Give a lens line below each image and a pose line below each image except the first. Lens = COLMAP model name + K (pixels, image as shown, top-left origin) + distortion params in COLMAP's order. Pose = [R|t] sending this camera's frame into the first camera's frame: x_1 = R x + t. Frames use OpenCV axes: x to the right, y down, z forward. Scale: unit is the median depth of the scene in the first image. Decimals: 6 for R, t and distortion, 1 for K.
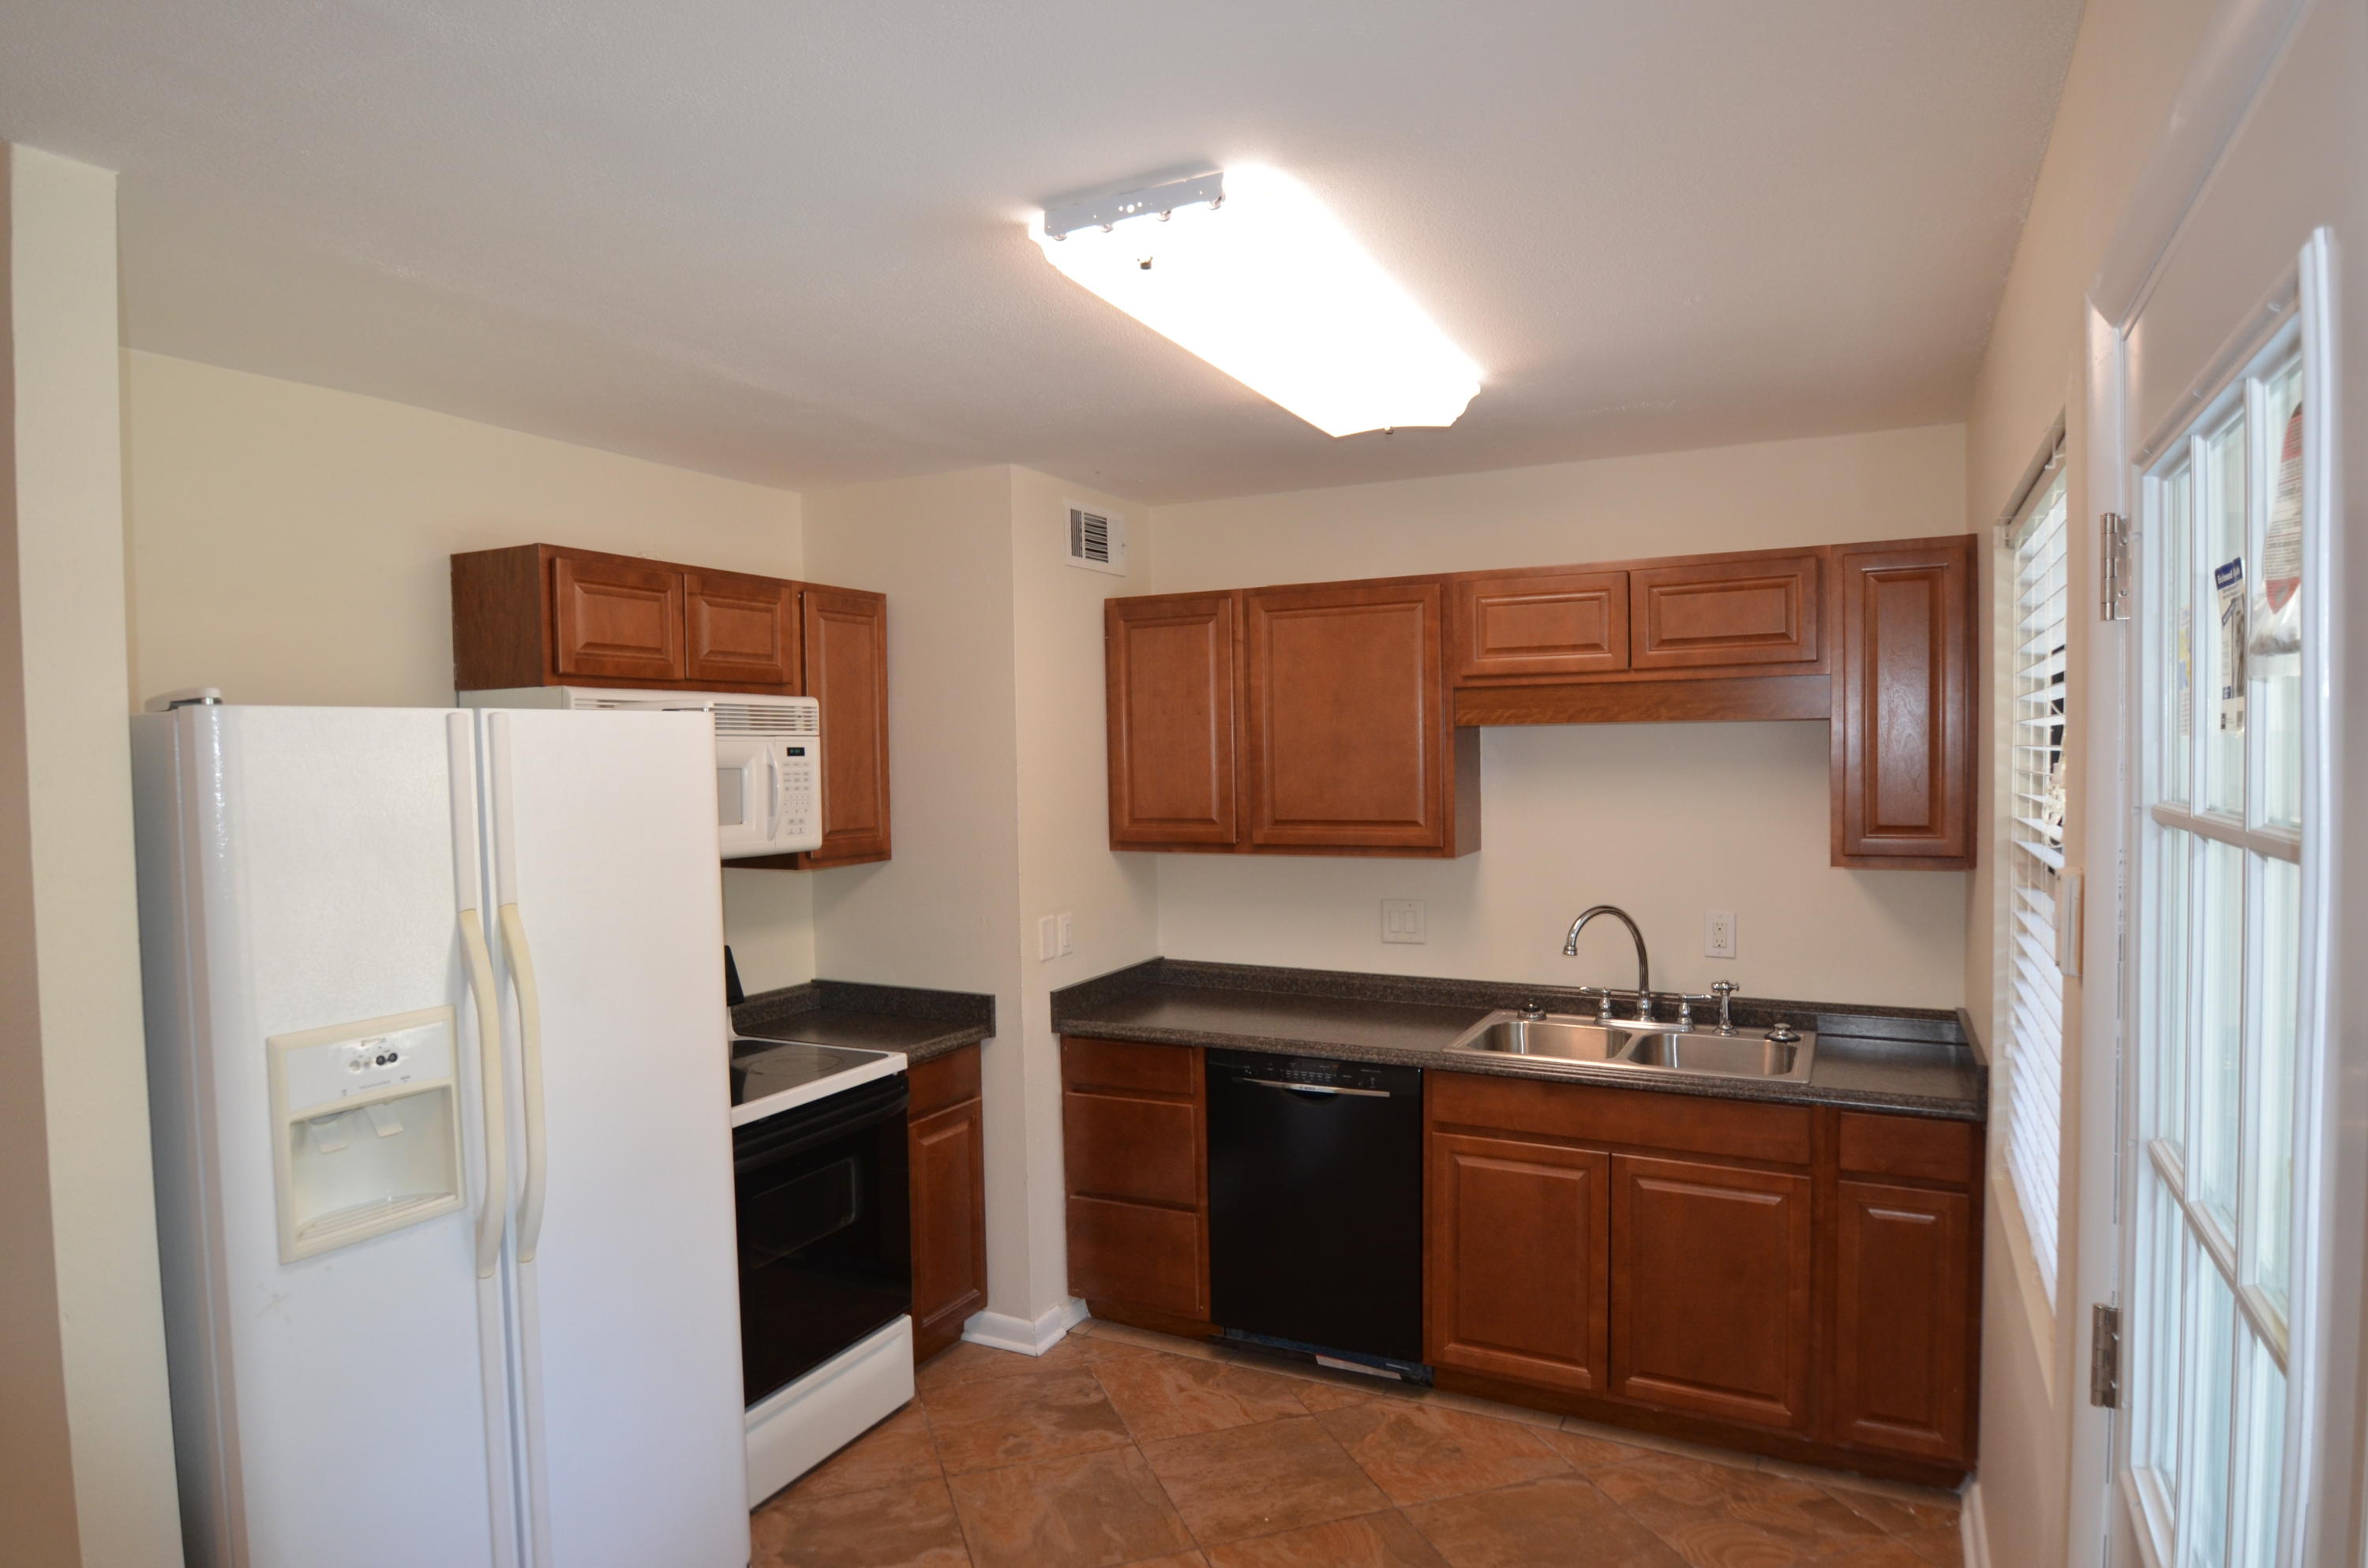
lens RADIAL K [[1349.1, 0, 1184.0], [0, 1349.1, 784.0], [0, 0, 1]] dist [-0.041684, 0.000858]
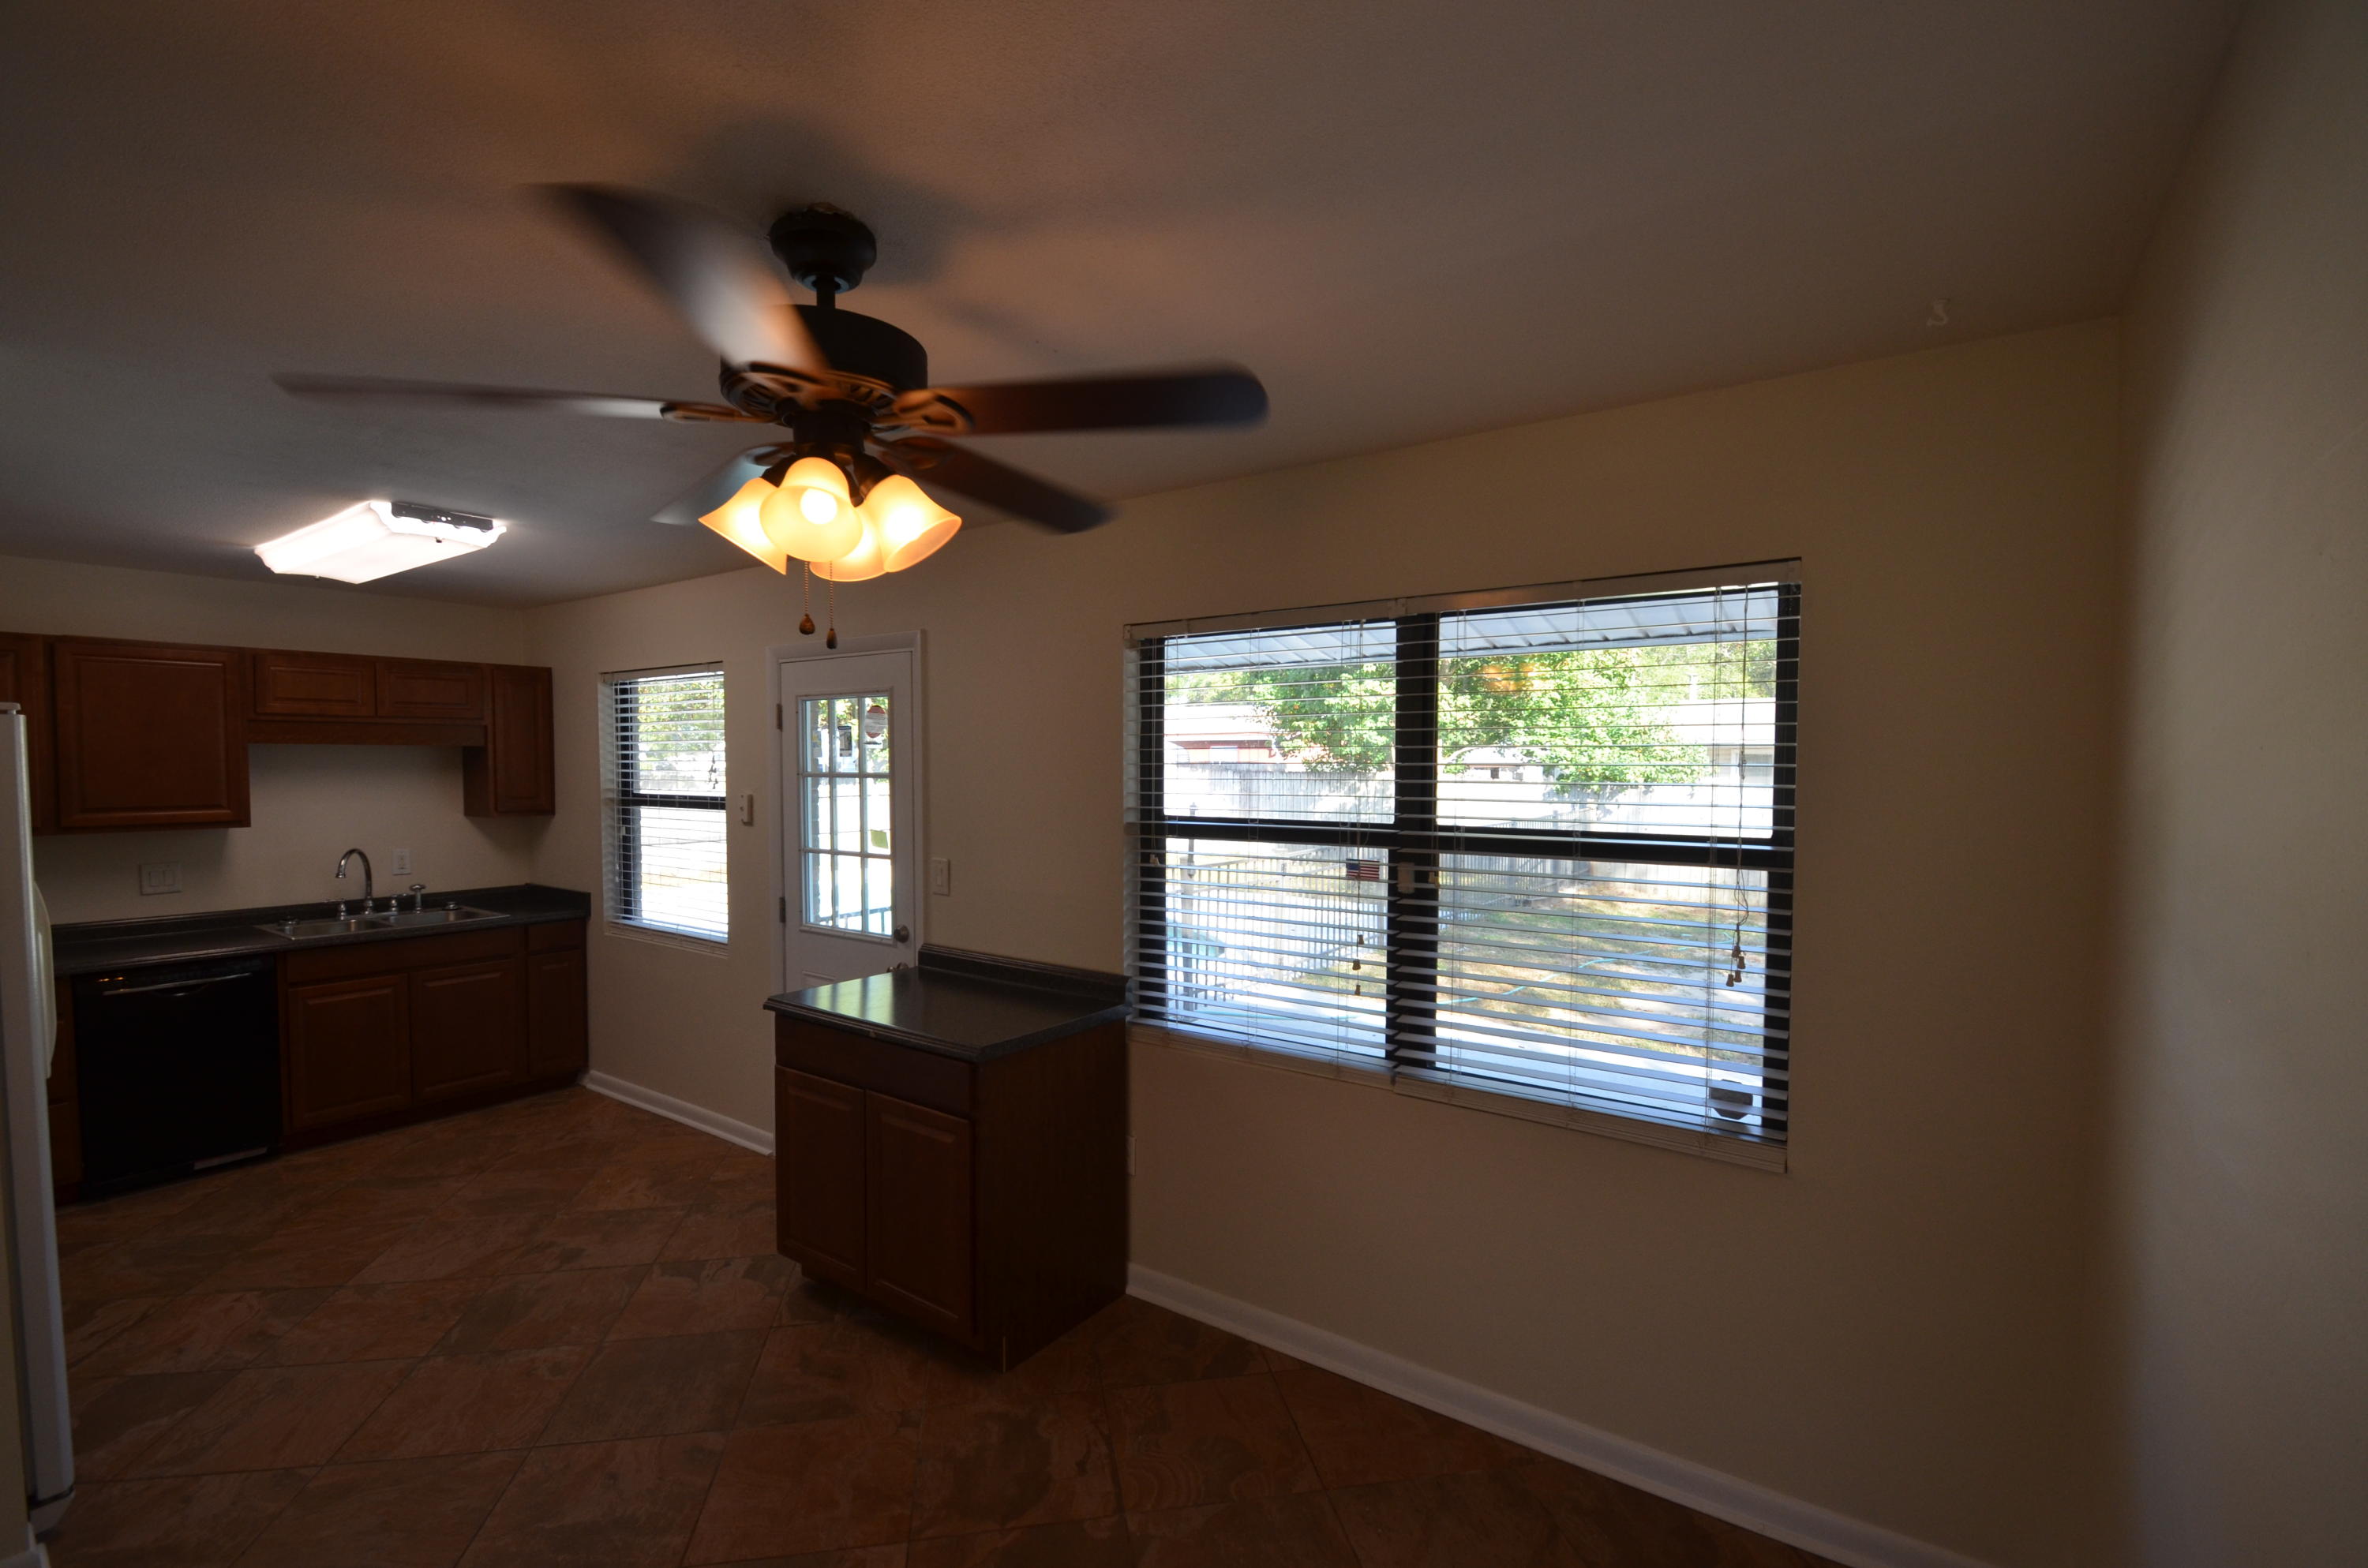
lens RADIAL K [[1045.9, 0, 1175.6], [0, 1045.9, 799.3], [0, 0, 1]] dist [0.002062, -0.005487]
pose [[0.135095, -0.025957, 0.990493, -0.904113], [0.018097, 0.999555, 0.023726, 0.012563], [-0.990667, 0.014720, 0.135505, -0.252431]]
